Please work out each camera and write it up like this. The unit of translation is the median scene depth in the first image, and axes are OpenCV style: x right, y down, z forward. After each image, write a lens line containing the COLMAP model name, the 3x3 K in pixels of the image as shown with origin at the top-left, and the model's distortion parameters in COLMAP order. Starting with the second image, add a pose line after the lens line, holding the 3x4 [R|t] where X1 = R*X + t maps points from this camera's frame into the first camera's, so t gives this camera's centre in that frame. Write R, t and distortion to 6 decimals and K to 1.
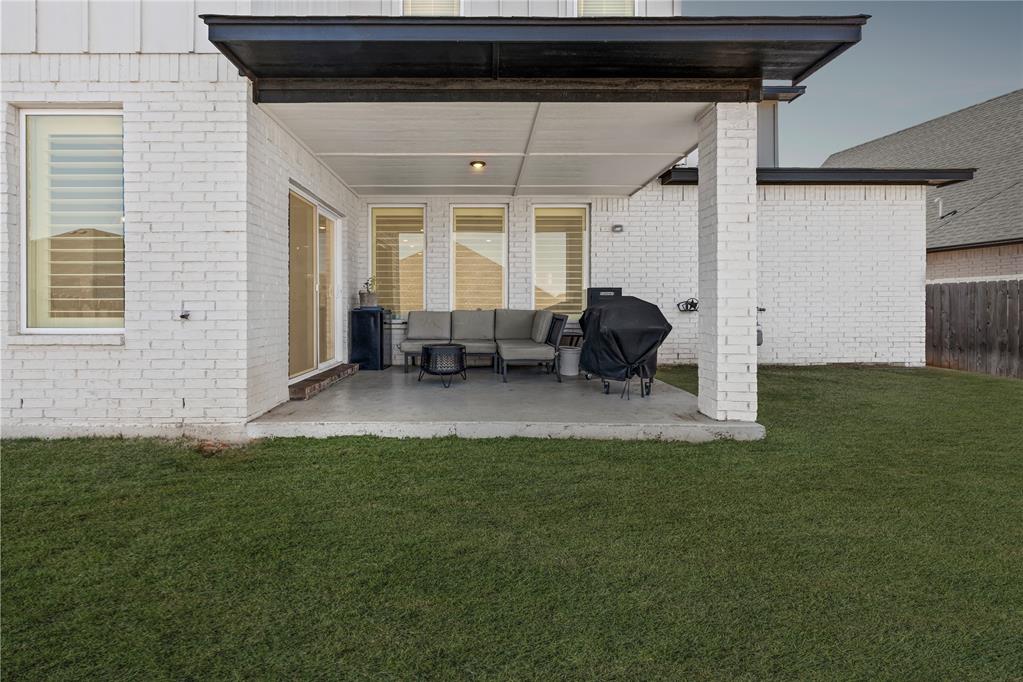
lens RADIAL K [[395.5, 0, 485.6], [0, 395.5, 309.4], [0, 0, 1]] dist [0.000669, 0.000099]
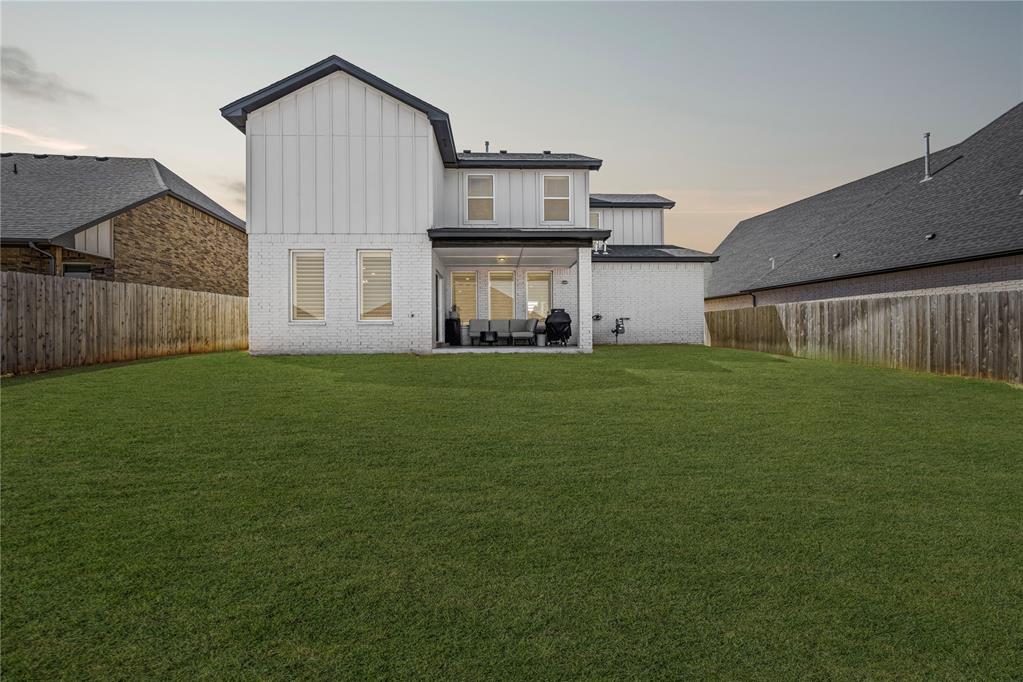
lens RADIAL K [[395.5, 0, 514.9], [0, 395.5, 337.6], [0, 0, 1]] dist [0.000669, 0.000099]
pose [[0.999503, -0.005573, 0.031036, -0.017761], [0.005669, 0.999979, -0.003006, 0.120611], [-0.031018, 0.003181, 0.999514, -1.287554]]
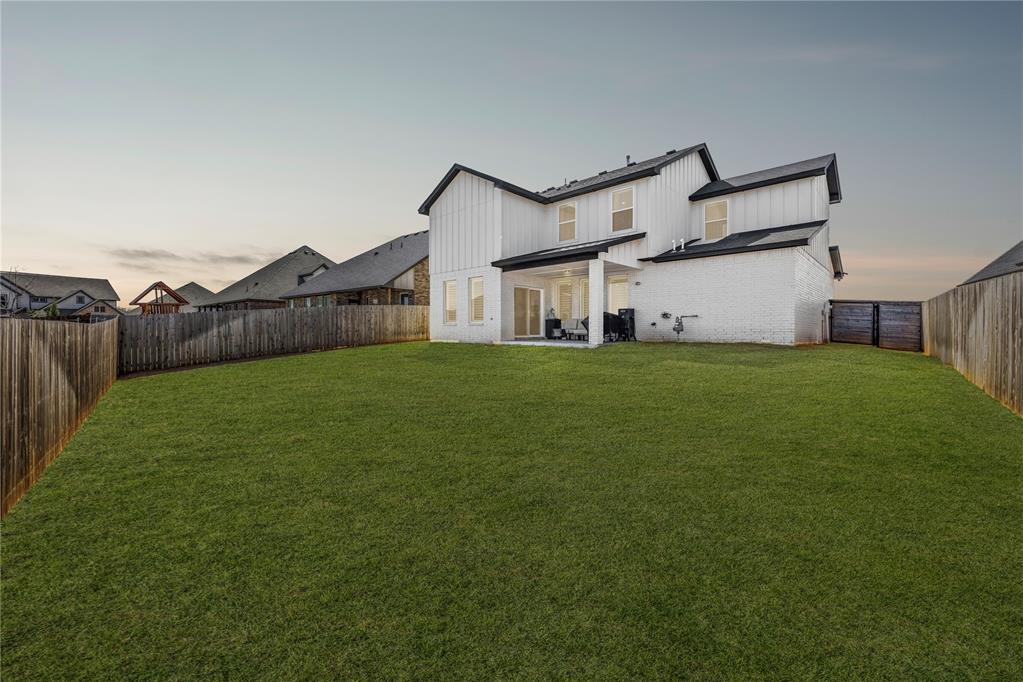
lens RADIAL K [[395.5, 0, 513.4], [0, 395.5, 335.2], [0, 0, 1]] dist [0.000669, 0.000099]
pose [[0.730912, 0.009934, -0.682399, 1.578626], [-0.005959, 0.999949, 0.008175, 0.101978], [0.682445, -0.001909, 0.730934, -1.358011]]
